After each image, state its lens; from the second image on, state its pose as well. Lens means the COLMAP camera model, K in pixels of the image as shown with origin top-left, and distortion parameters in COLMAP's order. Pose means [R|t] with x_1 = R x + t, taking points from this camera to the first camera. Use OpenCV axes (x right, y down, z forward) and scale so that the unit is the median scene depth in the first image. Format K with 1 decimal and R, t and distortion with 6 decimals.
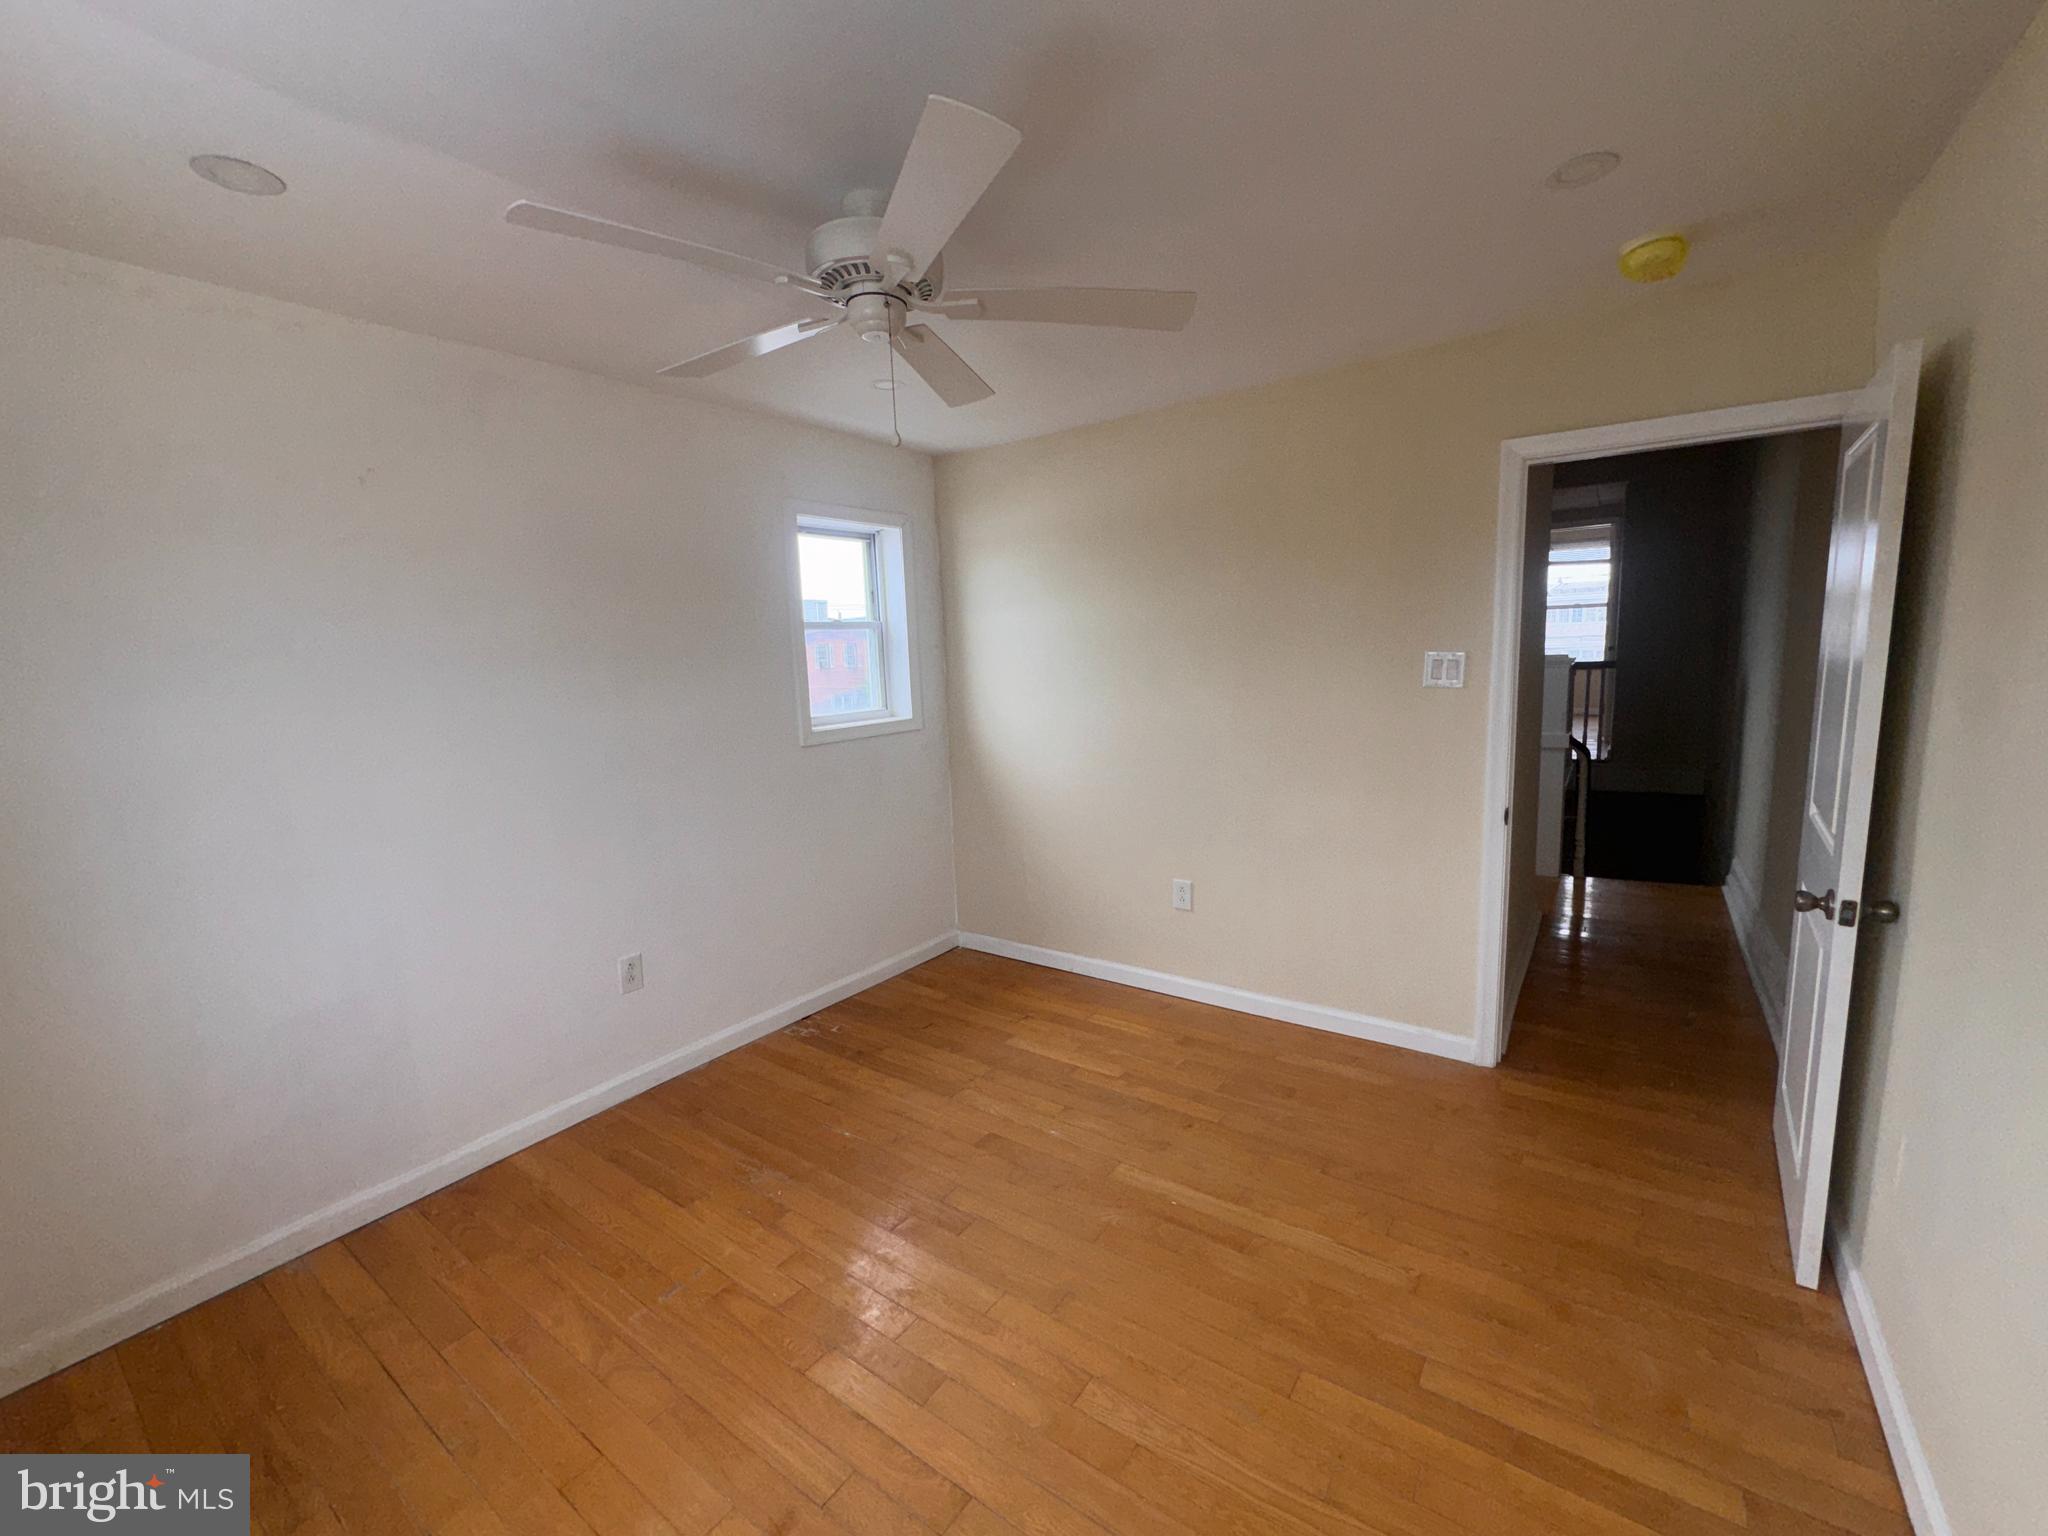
lens RADIAL K [[843.2, 0, 1021.2], [0, 843.2, 761.4], [0, 0, 1]] dist [-0.006407, 0.000894]
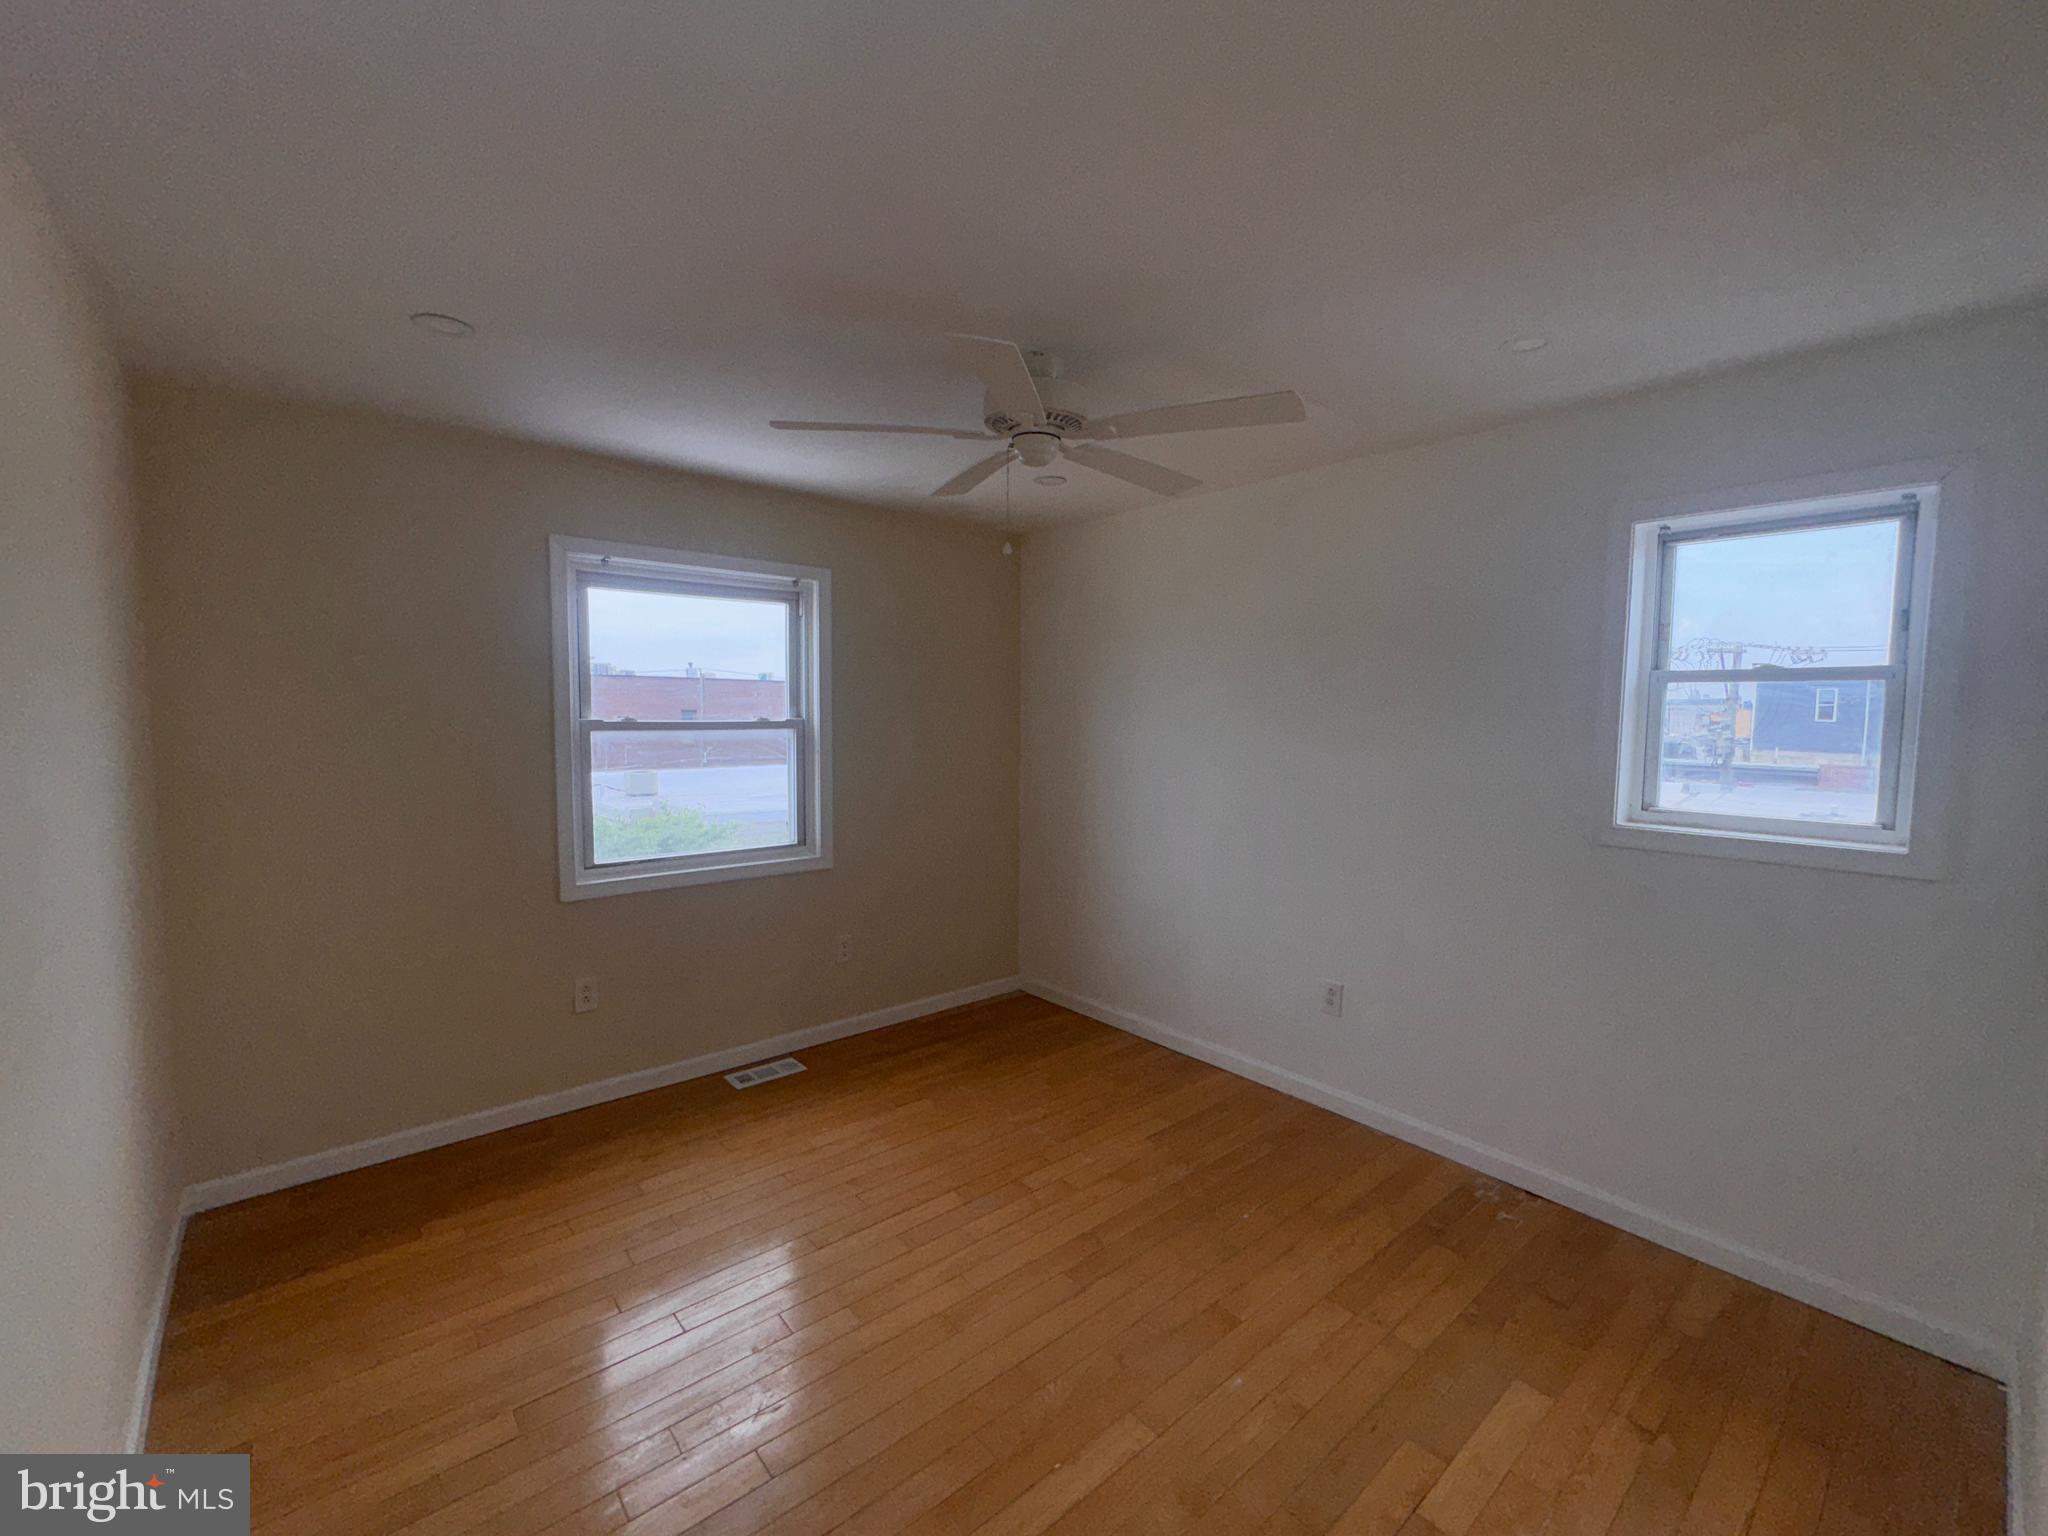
lens RADIAL K [[843.2, 0, 1021.2], [0, 843.2, 774.0], [0, 0, 1]] dist [-0.006407, 0.000894]
pose [[-0.222102, 0.118034, -0.967853, 0.624941], [-0.134820, 0.979392, 0.150379, -0.136489], [0.965657, 0.163885, -0.201612, 0.762370]]
